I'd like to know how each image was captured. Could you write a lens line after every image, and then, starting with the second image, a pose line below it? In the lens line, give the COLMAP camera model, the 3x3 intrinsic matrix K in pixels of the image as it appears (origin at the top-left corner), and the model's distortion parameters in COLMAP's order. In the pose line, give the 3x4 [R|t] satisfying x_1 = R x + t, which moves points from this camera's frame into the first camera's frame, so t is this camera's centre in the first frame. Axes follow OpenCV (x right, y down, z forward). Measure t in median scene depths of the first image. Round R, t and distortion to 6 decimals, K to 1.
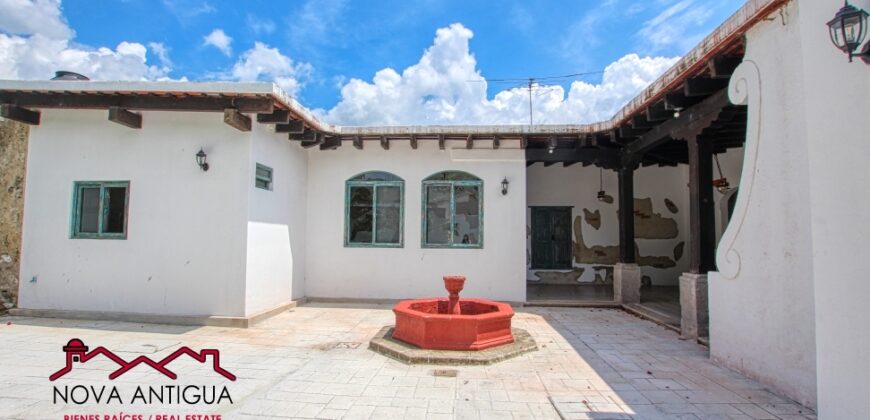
lens RADIAL K [[401.6, 0, 432.1], [0, 401.6, 217.0], [0, 0, 1]] dist [-0.039967, 0.007447]
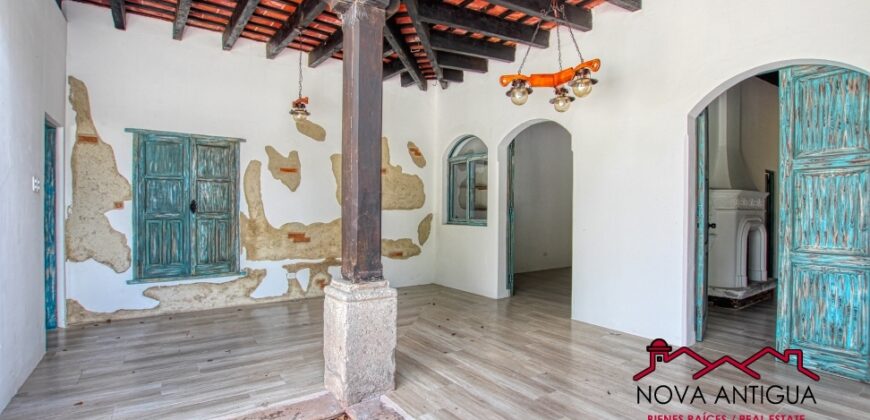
lens RADIAL K [[401.6, 0, 432.1], [0, 401.6, 217.0], [0, 0, 1]] dist [-0.039967, 0.007447]
pose [[0.769829, -0.011861, 0.638140, 0.229335], [-0.035979, 0.997431, 0.061942, 0.027372], [-0.637235, -0.070644, 0.767425, 0.506419]]
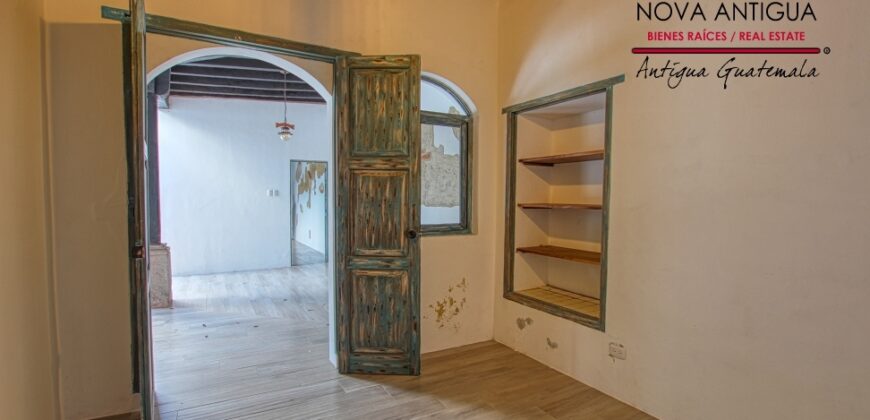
lens RADIAL K [[401.6, 0, 432.1], [0, 401.6, 217.0], [0, 0, 1]] dist [-0.039967, 0.007447]
pose [[0.553953, 0.036928, -0.831729, 0.933272], [0.048148, 0.995923, 0.076286, 0.033182], [0.831155, -0.082305, 0.549916, 0.754813]]
